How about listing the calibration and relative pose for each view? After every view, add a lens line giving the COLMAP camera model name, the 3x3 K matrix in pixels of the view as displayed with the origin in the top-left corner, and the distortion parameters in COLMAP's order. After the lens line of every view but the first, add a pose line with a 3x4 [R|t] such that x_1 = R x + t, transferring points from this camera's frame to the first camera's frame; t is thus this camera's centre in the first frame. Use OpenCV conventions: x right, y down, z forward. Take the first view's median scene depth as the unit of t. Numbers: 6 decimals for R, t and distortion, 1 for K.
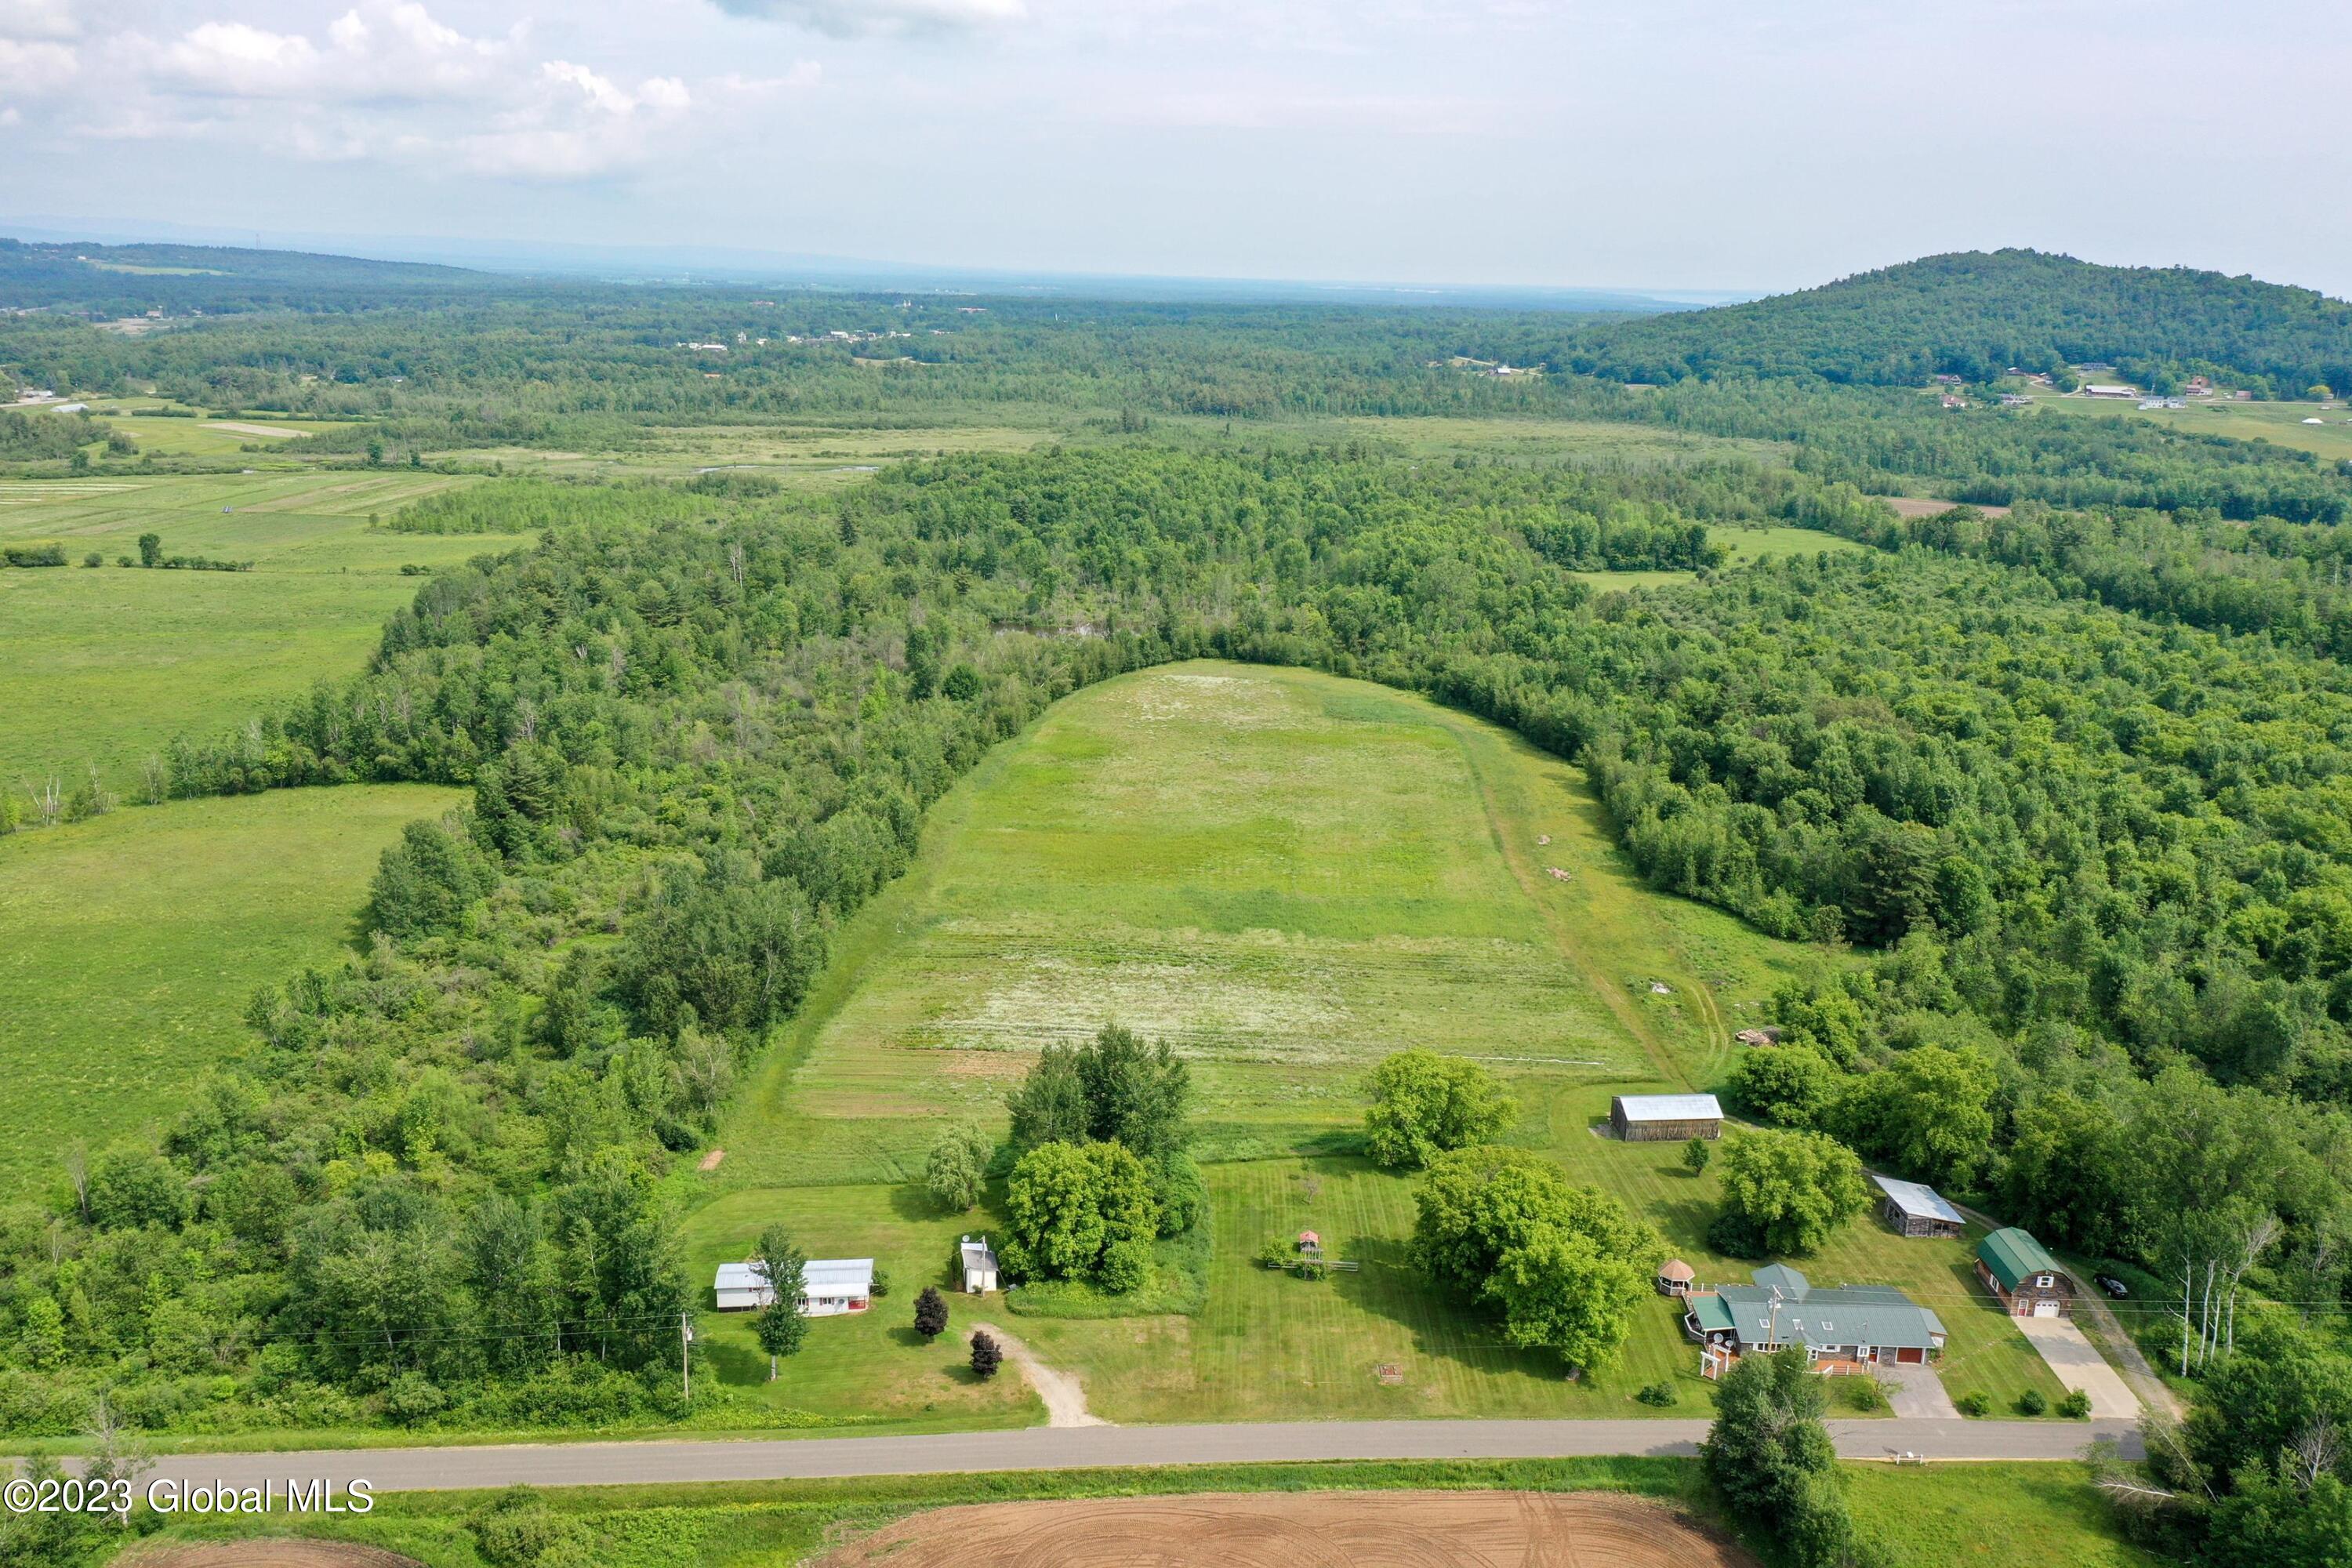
lens RADIAL K [[1854.1, 0, 1178.8], [0, 1854.1, 795.4], [0, 0, 1]] dist [0.005327, -0.002948]
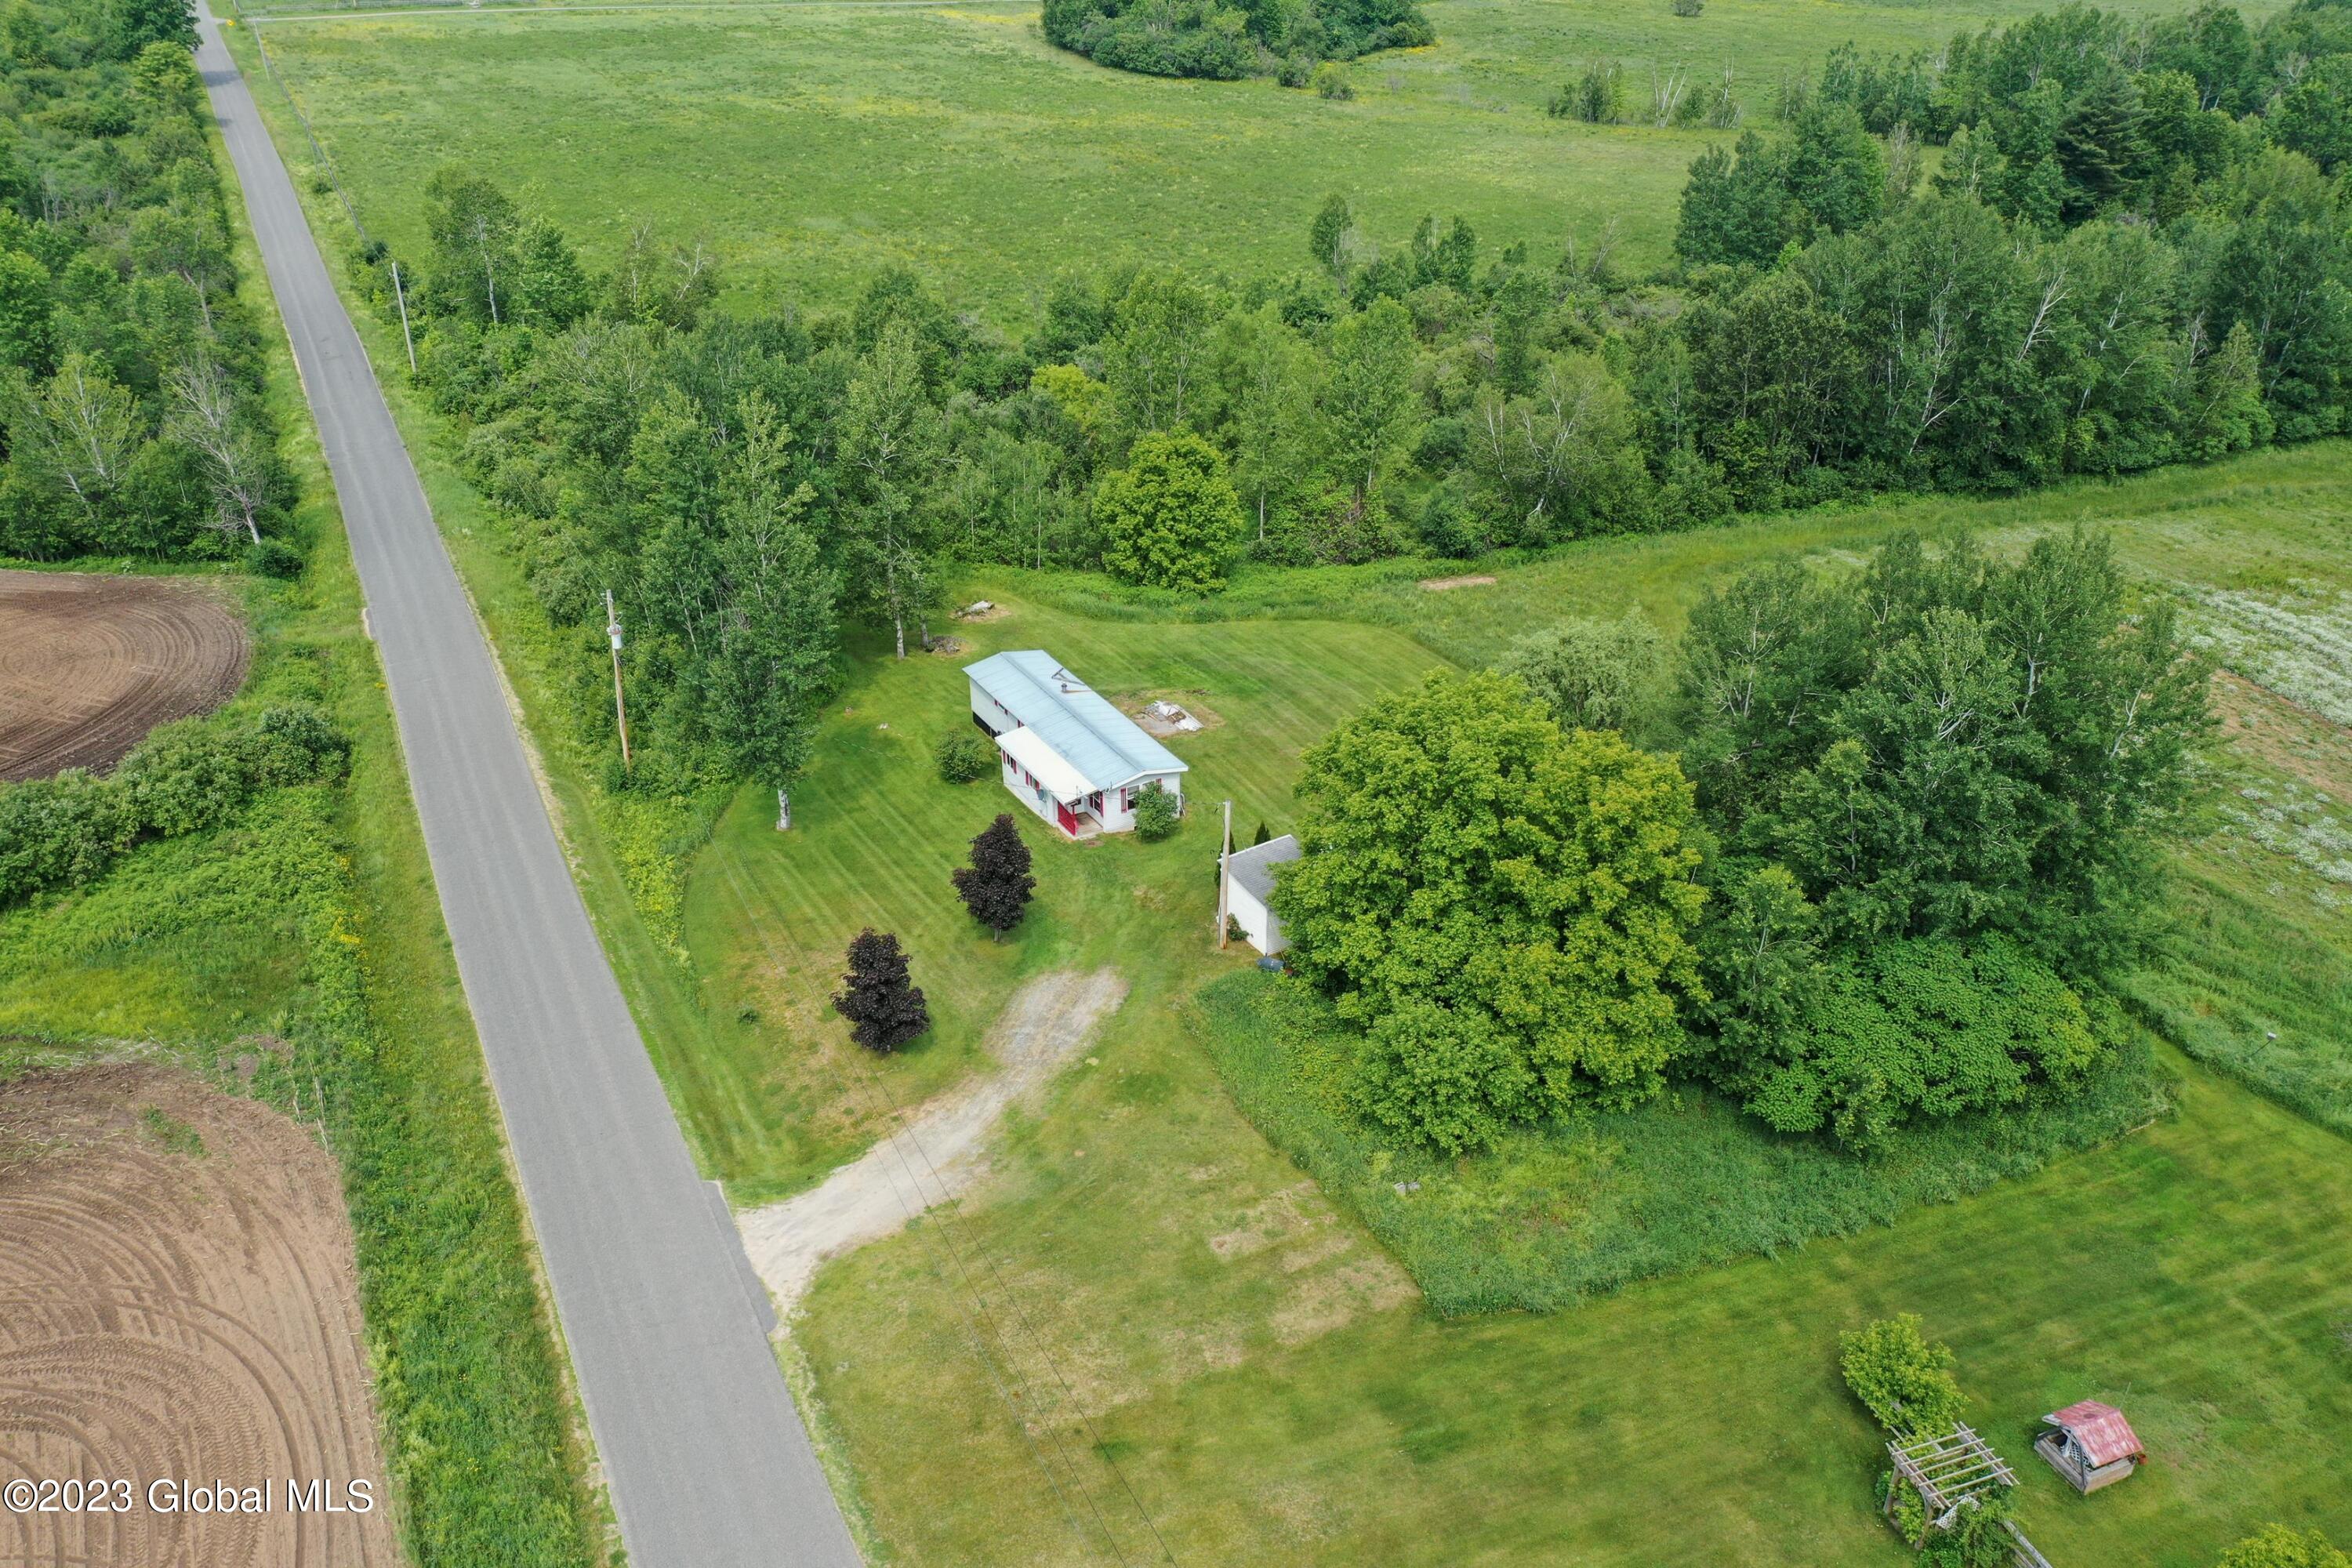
lens RADIAL K [[1835.0, 0, 1237.8], [0, 1835.0, 791.3], [0, 0, 1]] dist [-0.002774, -0.005725]
pose [[0.419651, 0.409908, -0.809857, 0.073359], [-0.248776, 0.909998, 0.331684, 0.039073], [0.872928, 0.062281, 0.483856, 0.292506]]
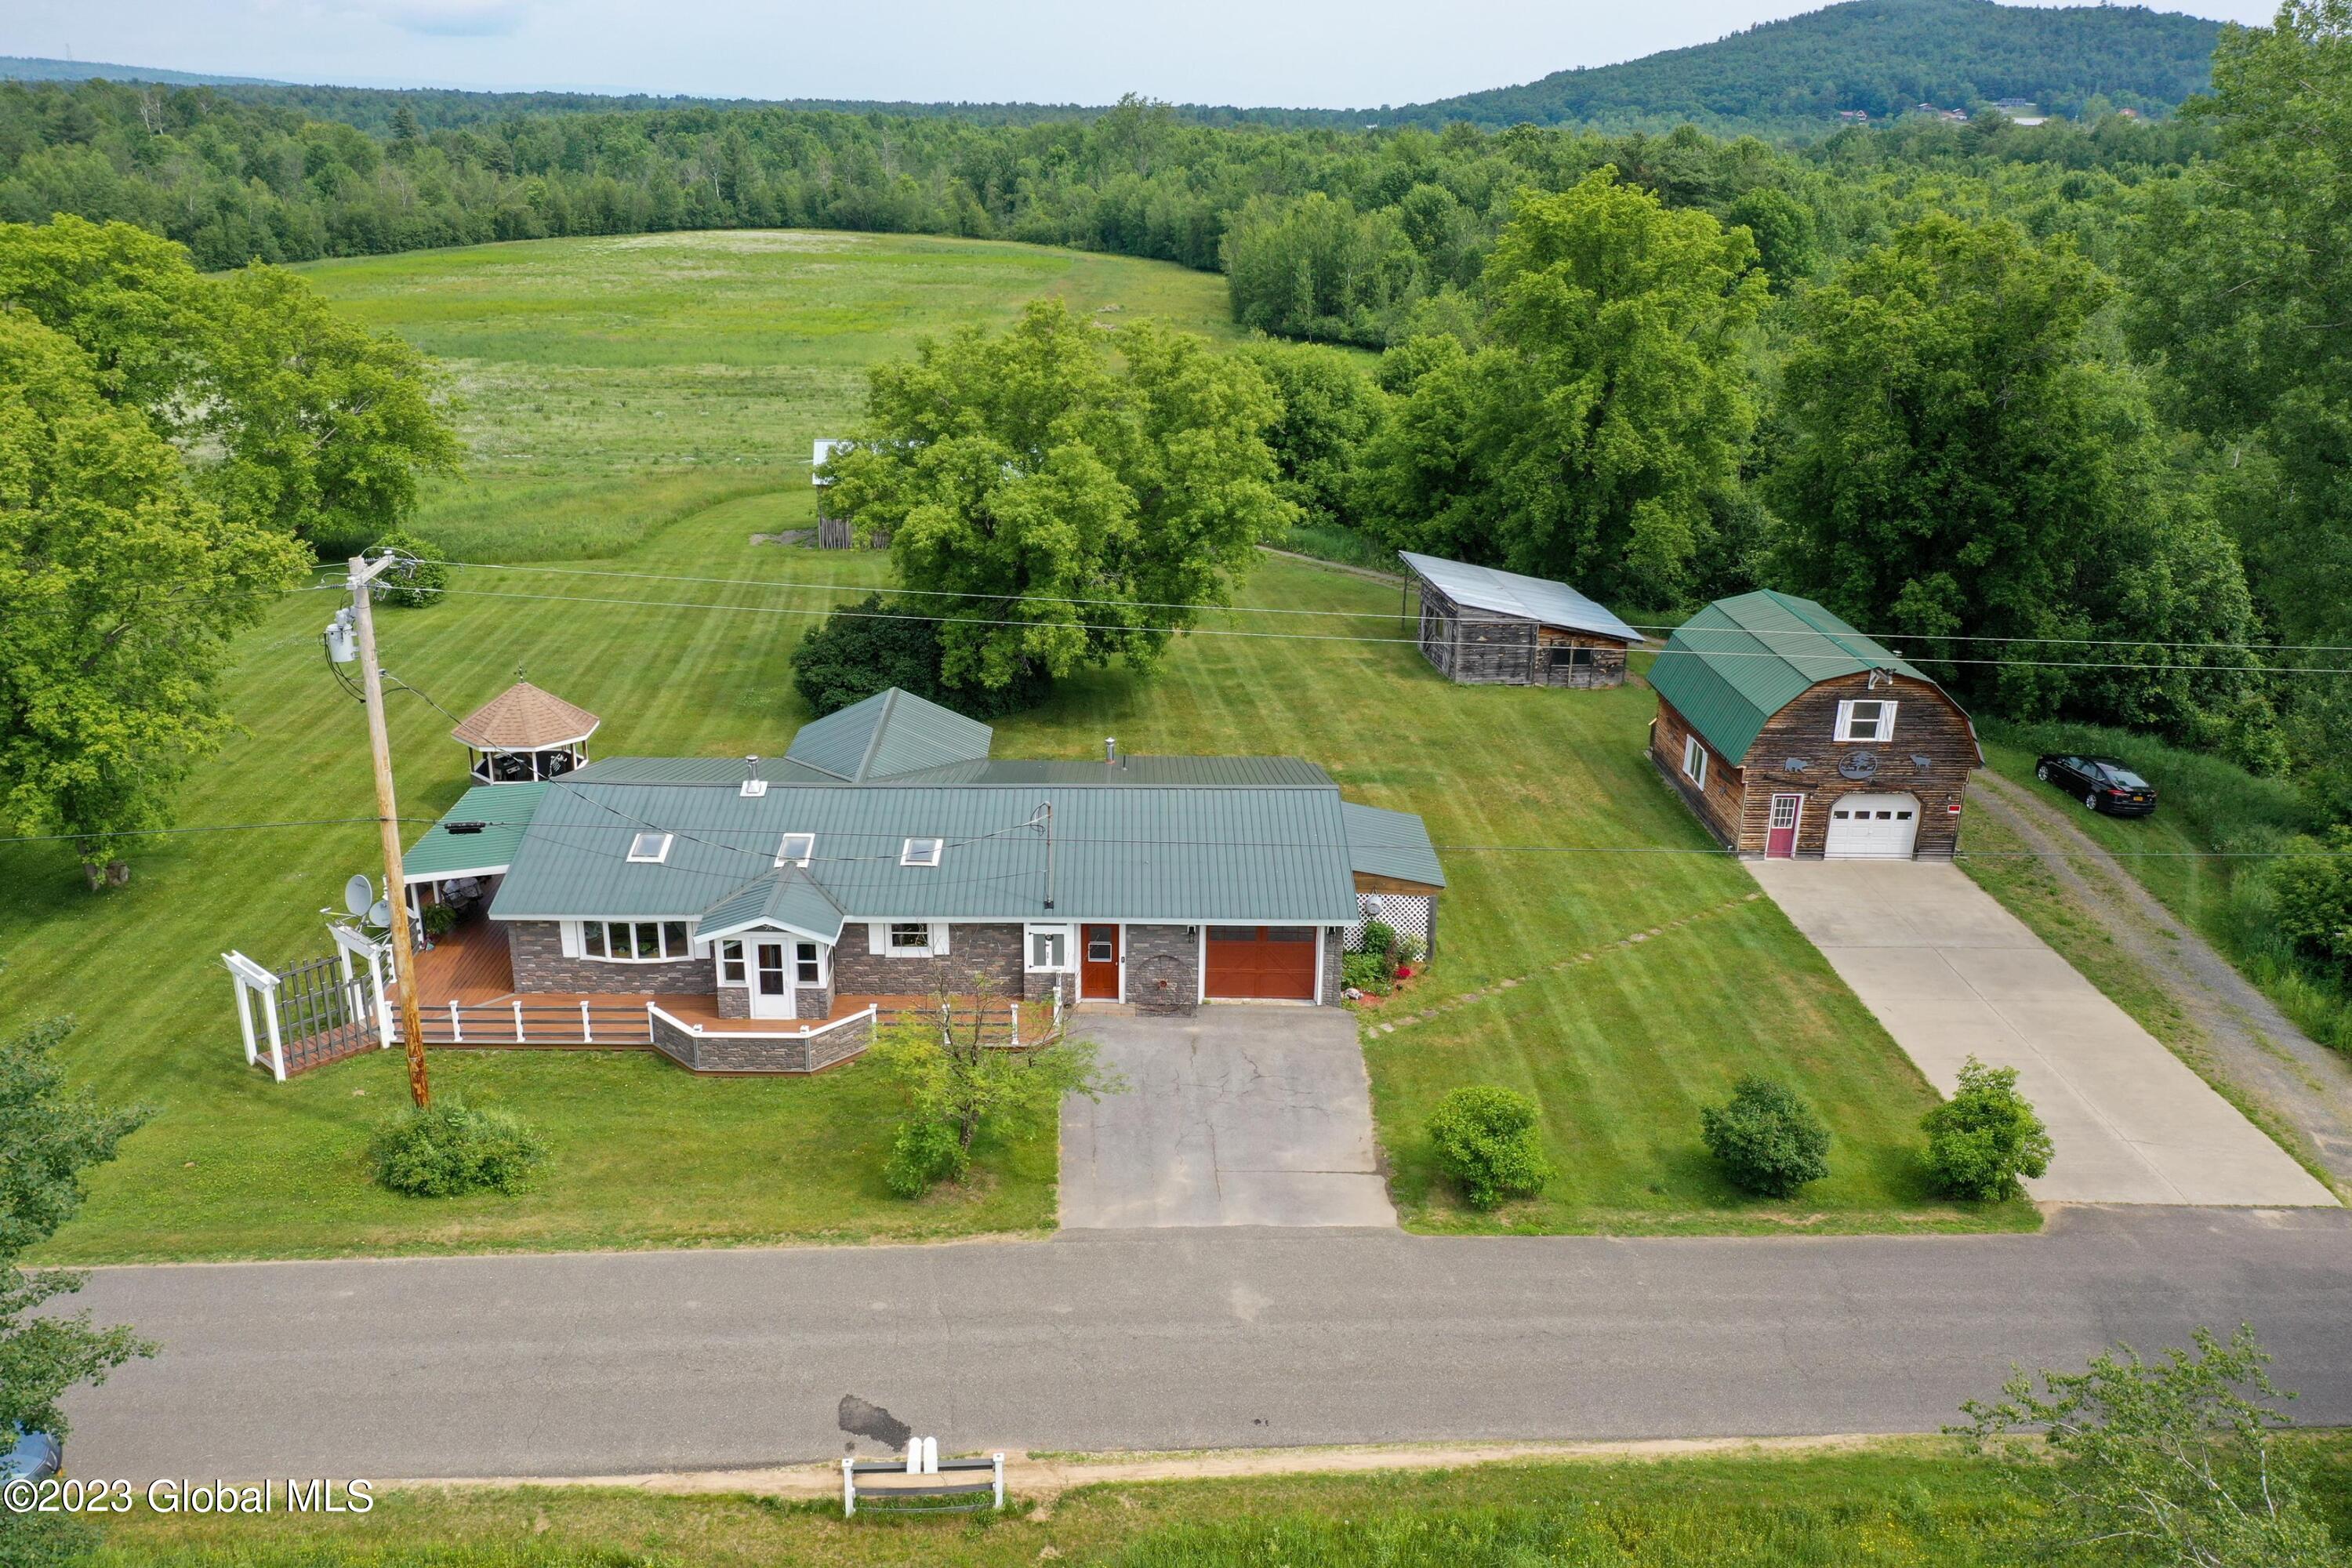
lens RADIAL K [[1858.7, 0, 1178.5], [0, 1858.7, 787.9], [0, 0, 1]] dist [0.005450, 0.000581]
pose [[0.998961, -0.016378, 0.042517, 0.129432], [0.013297, 0.997332, 0.071776, 0.091085], [-0.043579, -0.071136, 0.996514, 0.267749]]
